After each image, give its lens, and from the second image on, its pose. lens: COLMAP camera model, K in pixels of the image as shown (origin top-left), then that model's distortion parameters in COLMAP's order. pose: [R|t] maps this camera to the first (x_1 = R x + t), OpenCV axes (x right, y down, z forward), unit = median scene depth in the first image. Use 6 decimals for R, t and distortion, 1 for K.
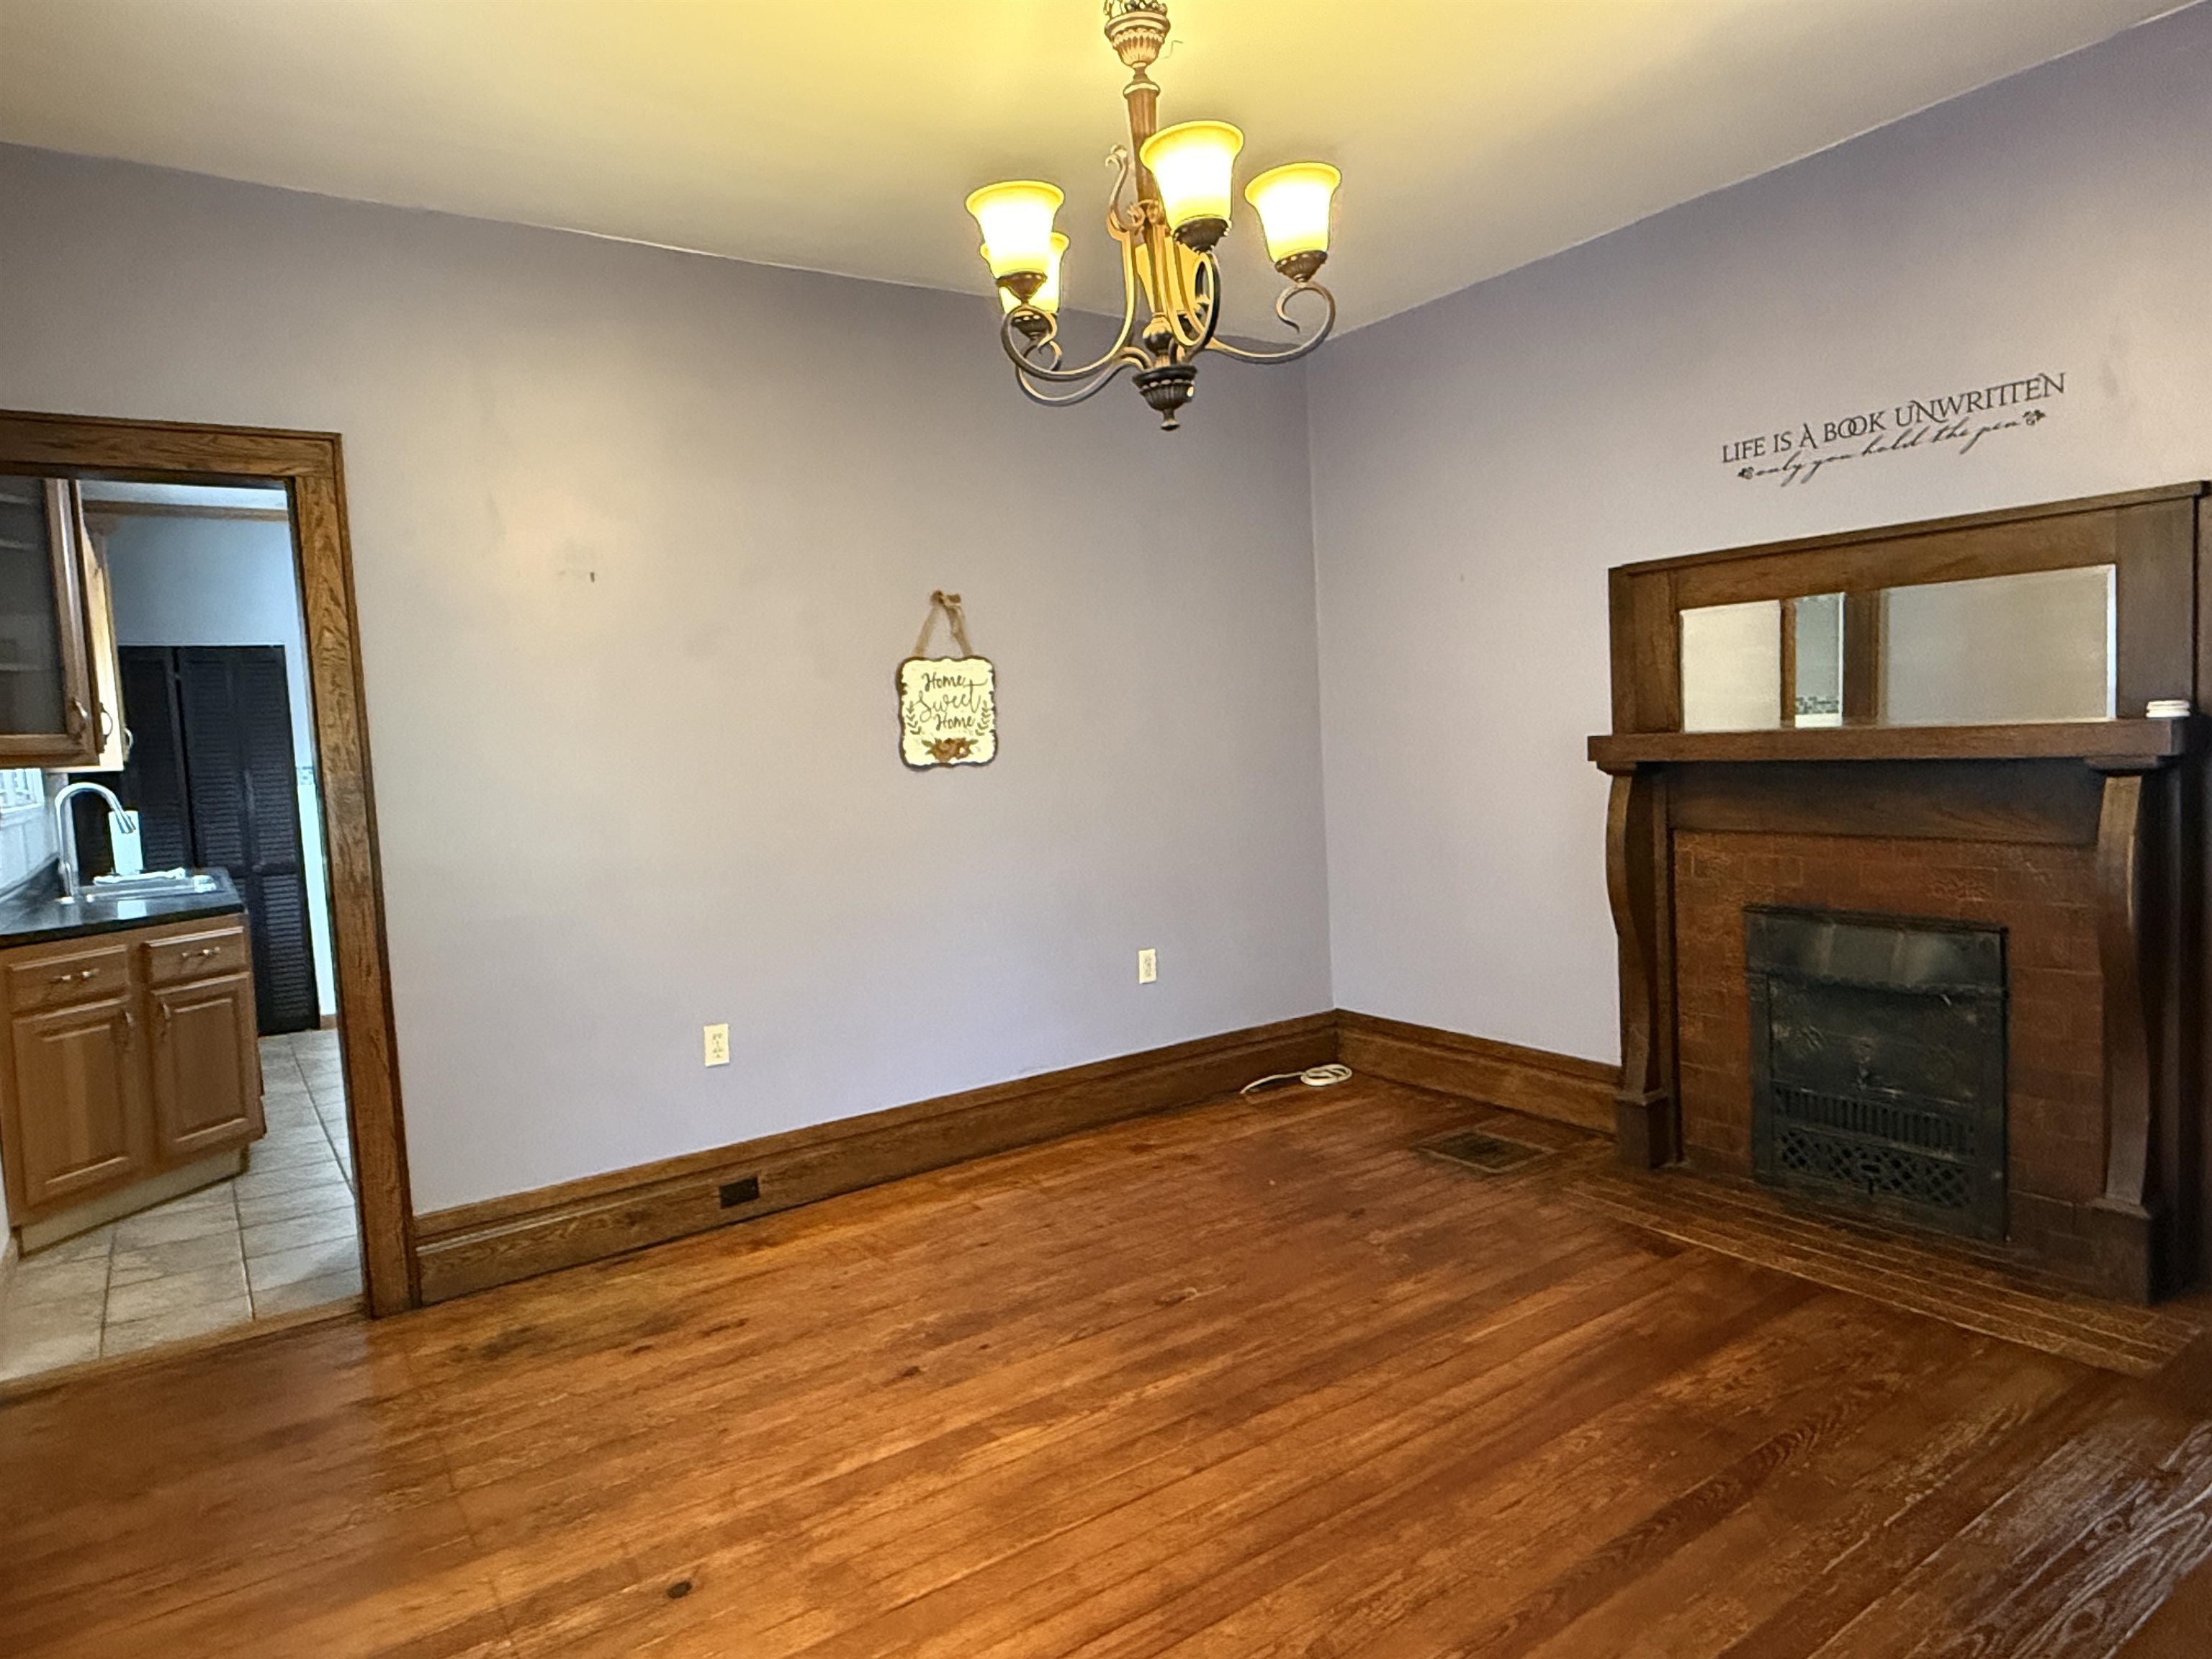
lens RADIAL K [[1332.6, 0, 1107.0], [0, 1332.6, 827.6], [0, 0, 1]] dist [-0.003362, 0.001258]
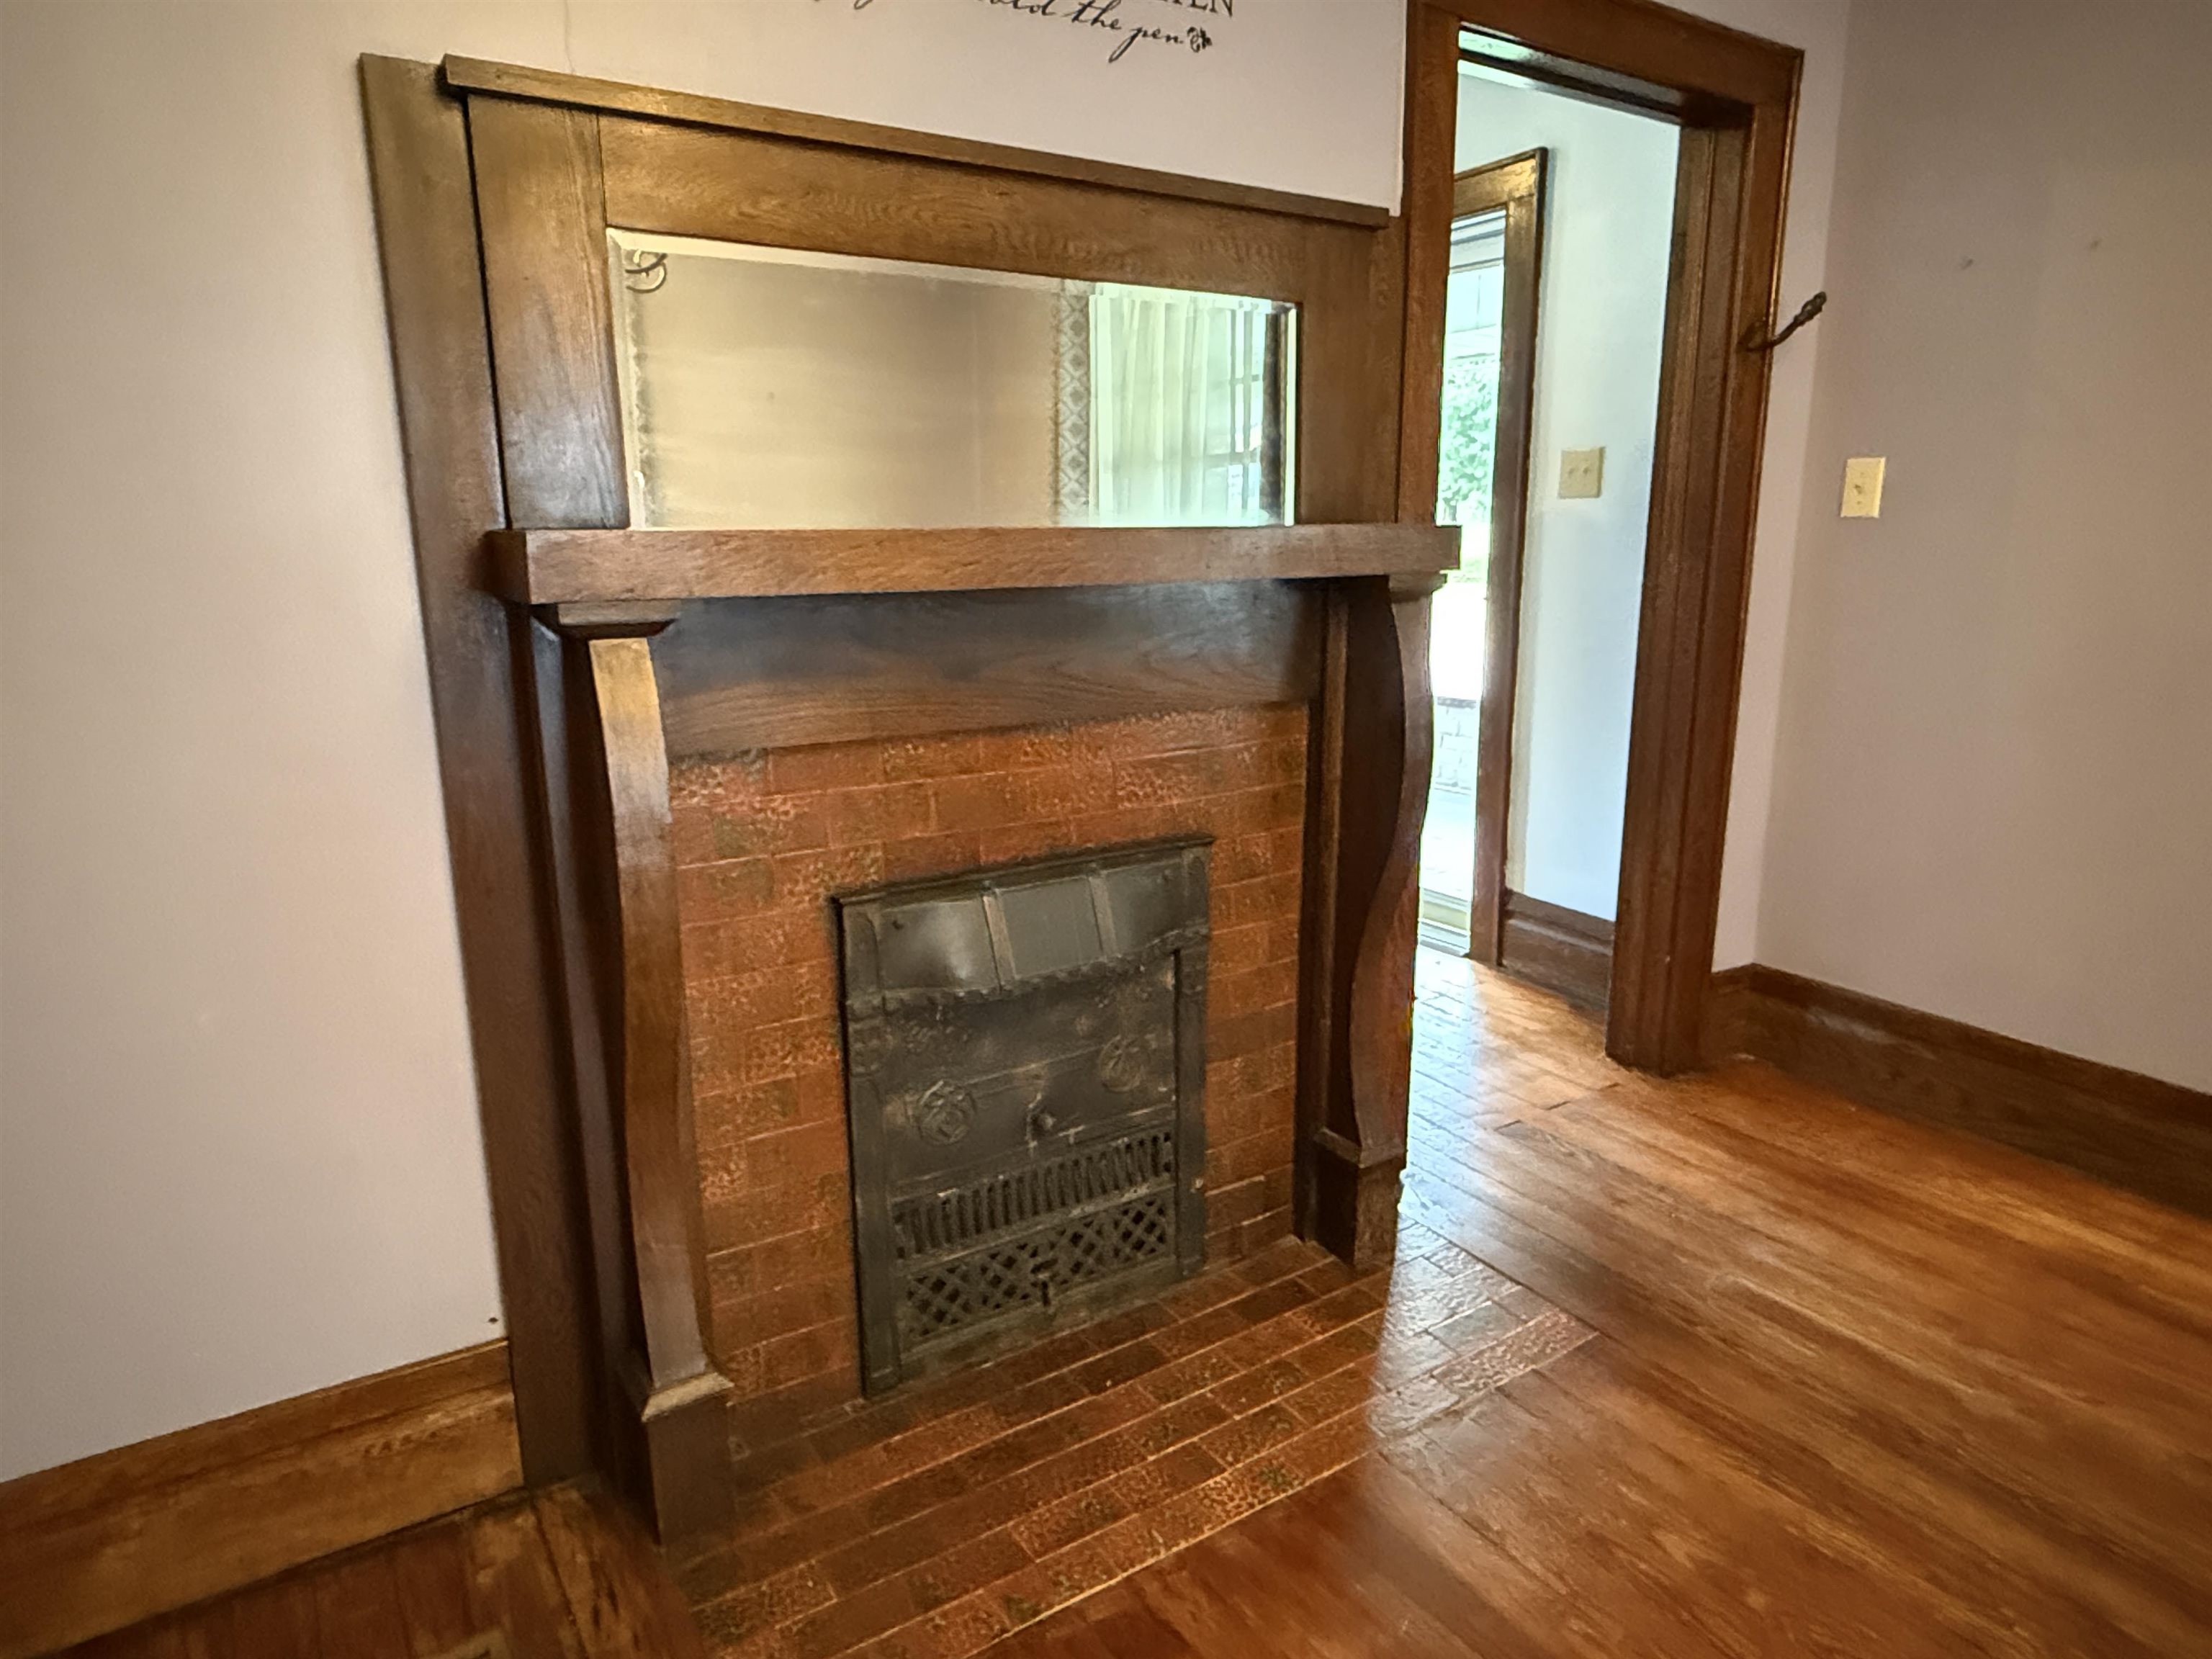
lens RADIAL K [[1332.6, 0, 1111.0], [0, 1332.6, 821.1], [0, 0, 1]] dist [-0.003362, 0.001258]
pose [[0.035605, -0.162894, 0.986001, 0.004665], [0.078794, 0.984013, 0.159720, -0.042213], [-0.996255, 0.072004, 0.047871, 0.965522]]
